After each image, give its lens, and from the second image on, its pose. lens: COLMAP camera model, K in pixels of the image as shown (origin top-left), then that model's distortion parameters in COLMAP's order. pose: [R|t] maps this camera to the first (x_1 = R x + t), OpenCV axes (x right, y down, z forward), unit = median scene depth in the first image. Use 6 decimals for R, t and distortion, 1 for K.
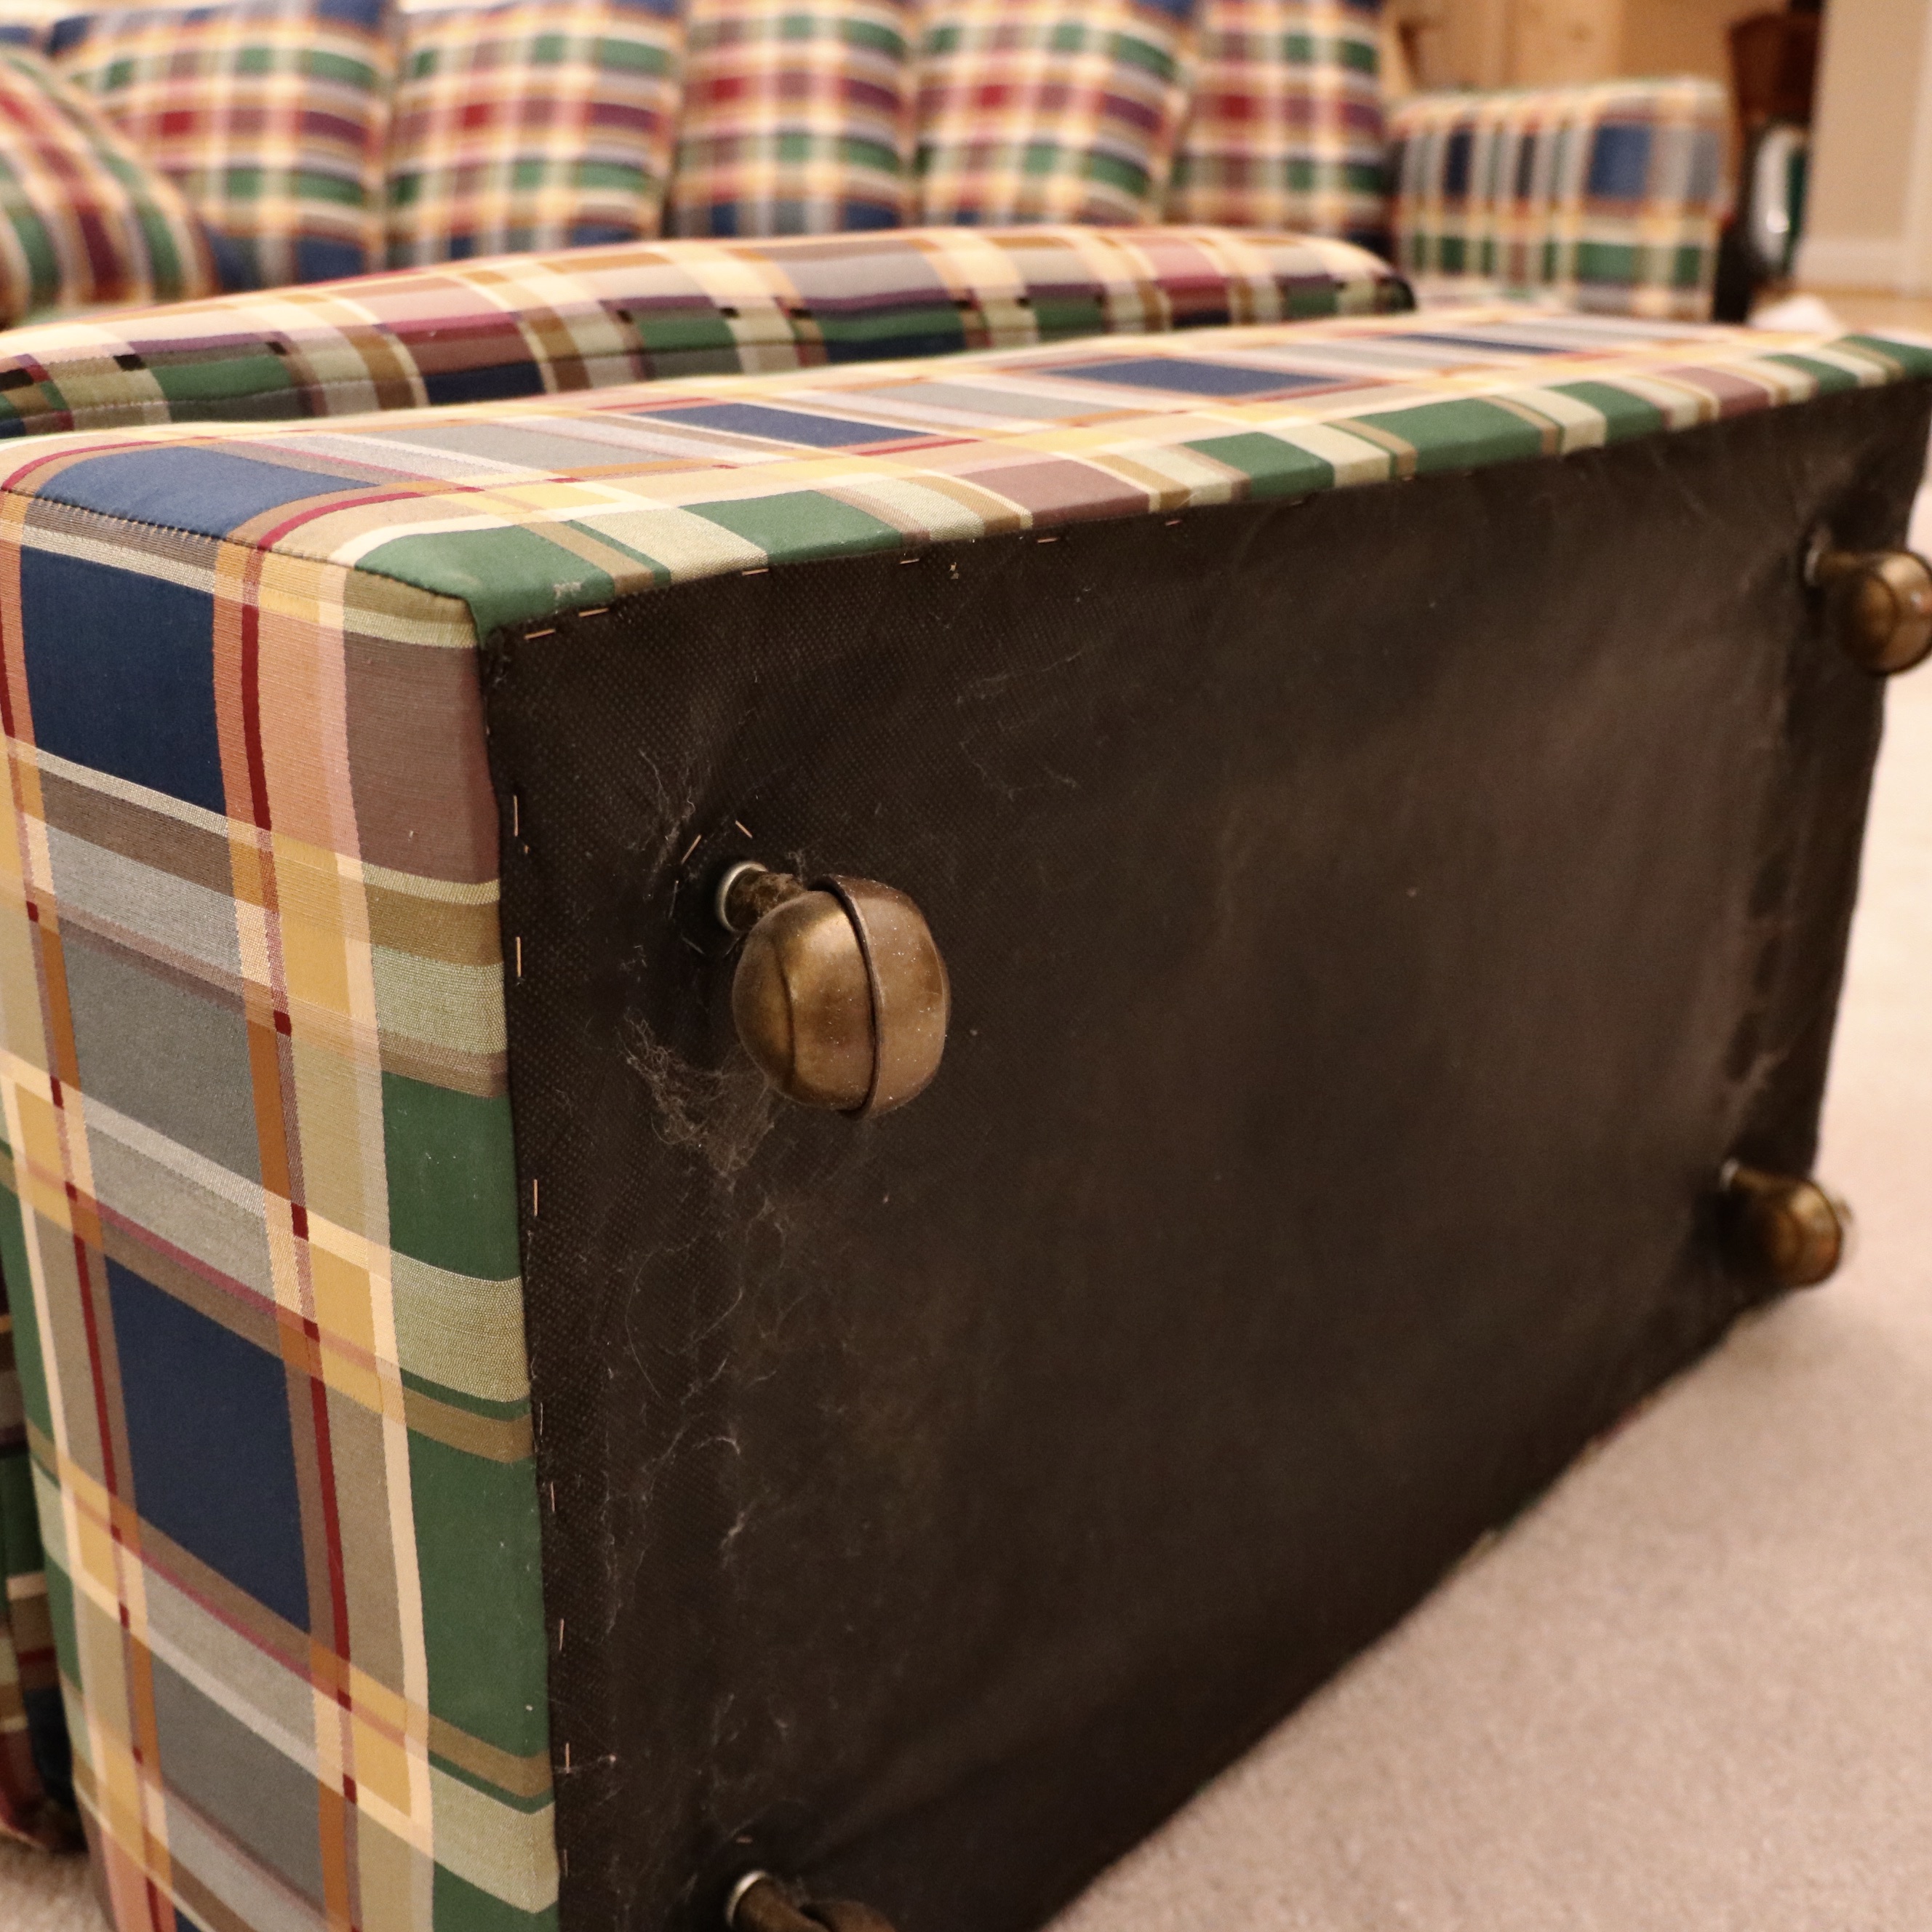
lens RADIAL K [[2367.6, 0, 966.0], [0, 2367.6, 966.0], [0, 0, 1]] dist [0.001863, 0.009903]
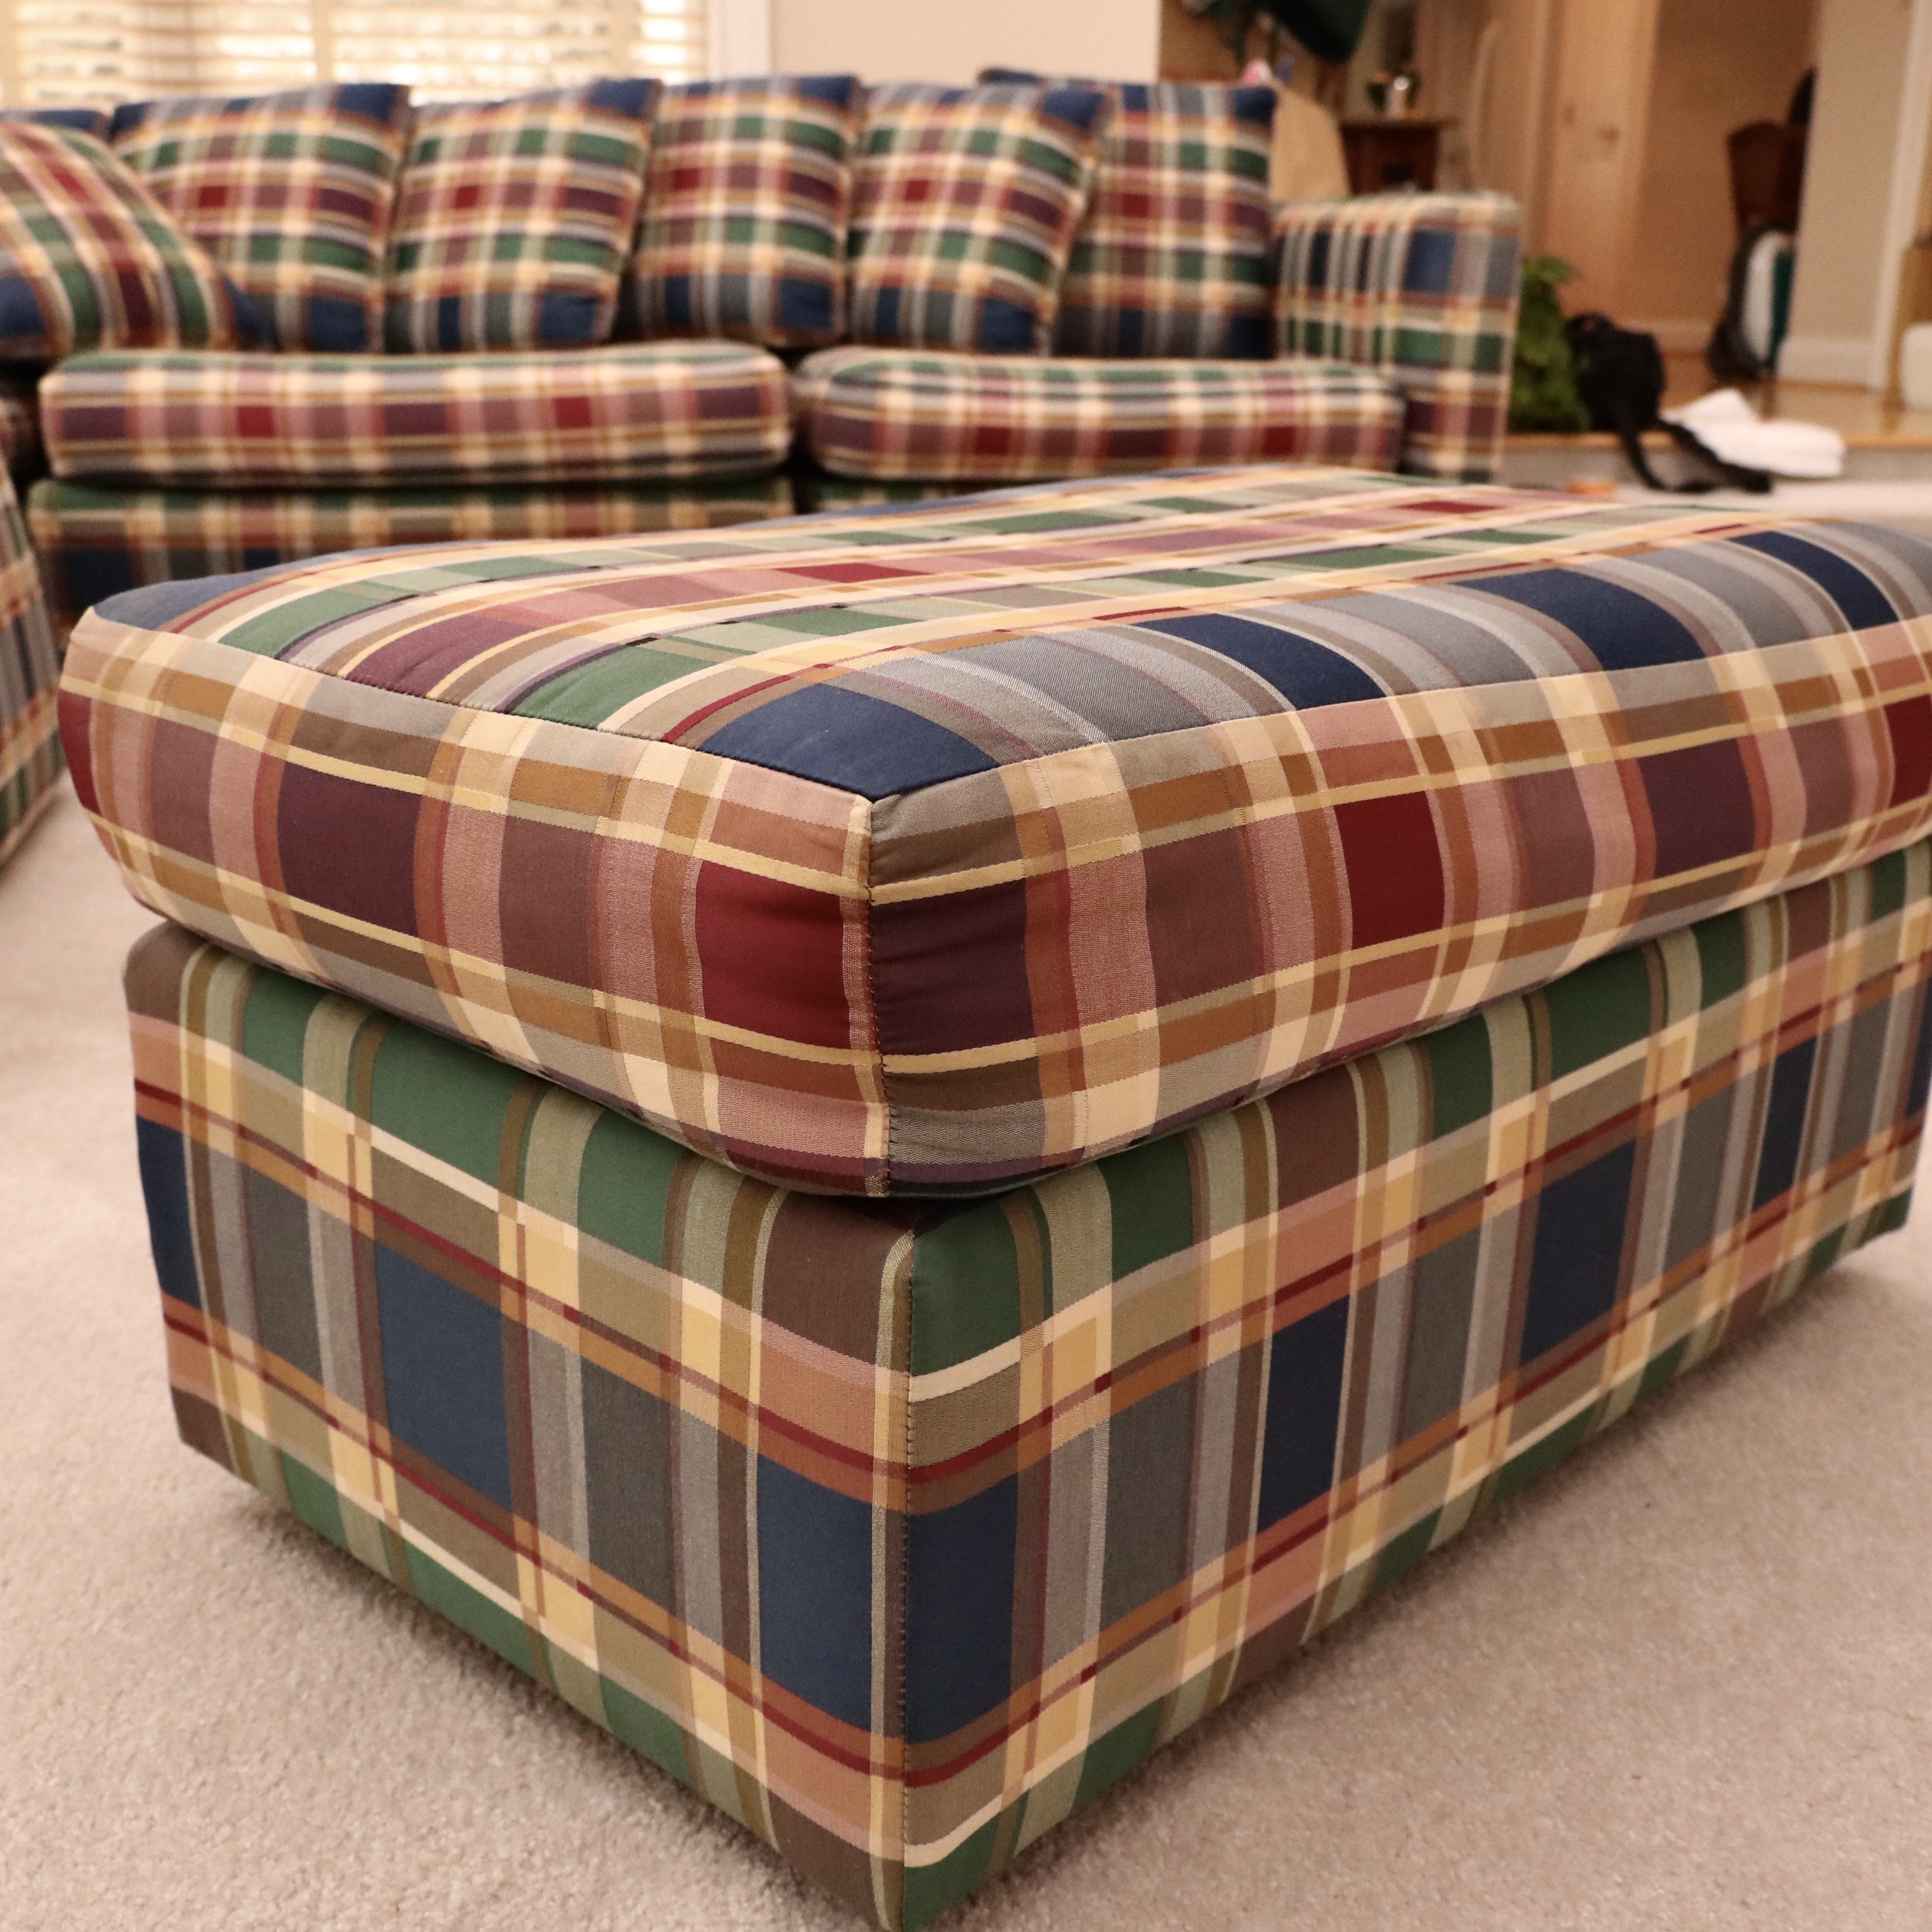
lens RADIAL K [[2367.6, 0, 966.0], [0, 2367.6, 966.0], [0, 0, 1]] dist [0.001863, 0.009903]
pose [[0.998533, 0.037642, -0.038930, 0.097113], [-0.038771, 0.998837, -0.028665, 0.042570], [0.037806, 0.030132, 0.998831, -0.142119]]
